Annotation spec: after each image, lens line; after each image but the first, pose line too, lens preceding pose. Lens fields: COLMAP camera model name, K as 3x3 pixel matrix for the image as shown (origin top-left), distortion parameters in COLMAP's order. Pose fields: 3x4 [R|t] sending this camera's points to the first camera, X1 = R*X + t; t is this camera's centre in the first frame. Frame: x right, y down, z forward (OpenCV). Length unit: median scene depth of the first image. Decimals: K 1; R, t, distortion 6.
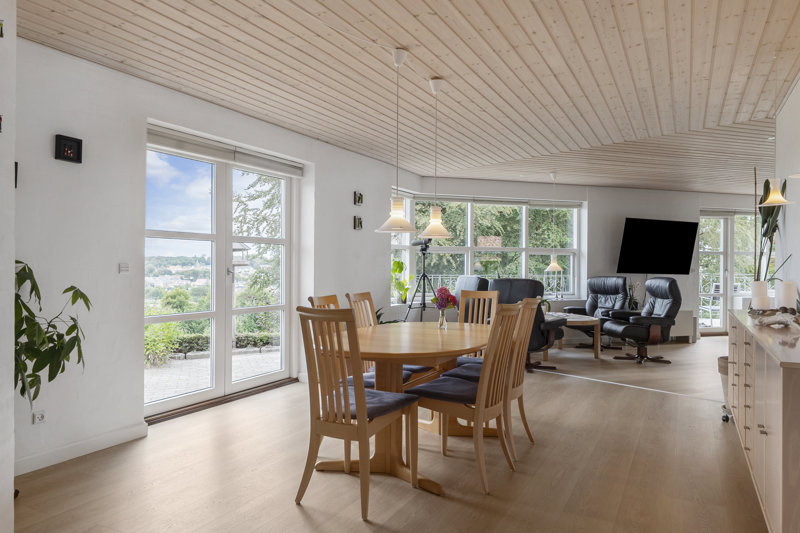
lens RADIAL K [[577.1, 0, 400.0], [0, 577.1, 266.5], [0, 0, 1]] dist [0.002719, -0.000204]
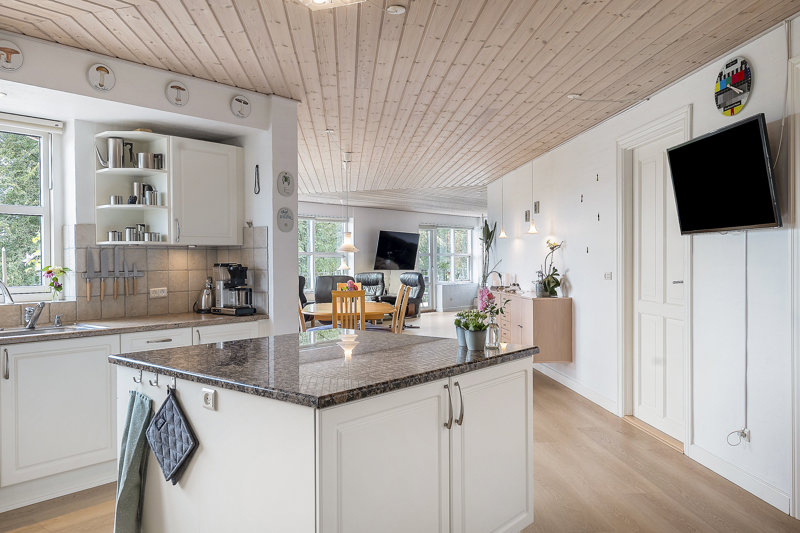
lens RADIAL K [[642.4, 0, 400.0], [0, 642.4, 266.5], [0, 0, 1]] dist [-0.000028, -0.000284]
pose [[0.852972, -0.016738, 0.521689, -0.396833], [0.013116, 0.999857, 0.010635, -0.013656], [-0.521792, -0.002229, 0.853070, -0.371472]]
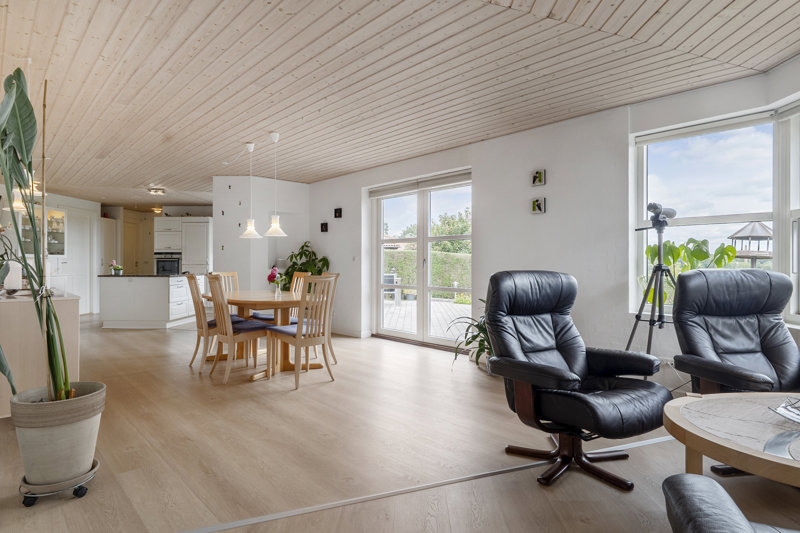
lens RADIAL K [[454.6, 0, 413.9], [0, 454.6, 265.8], [0, 0, 1]] dist [0.002472, -0.000119]
pose [[-0.342687, -0.003994, -0.939441, 0.490887], [-0.004720, 0.999986, -0.002529, 0.015212], [0.939438, 0.003567, -0.342701, 0.805028]]
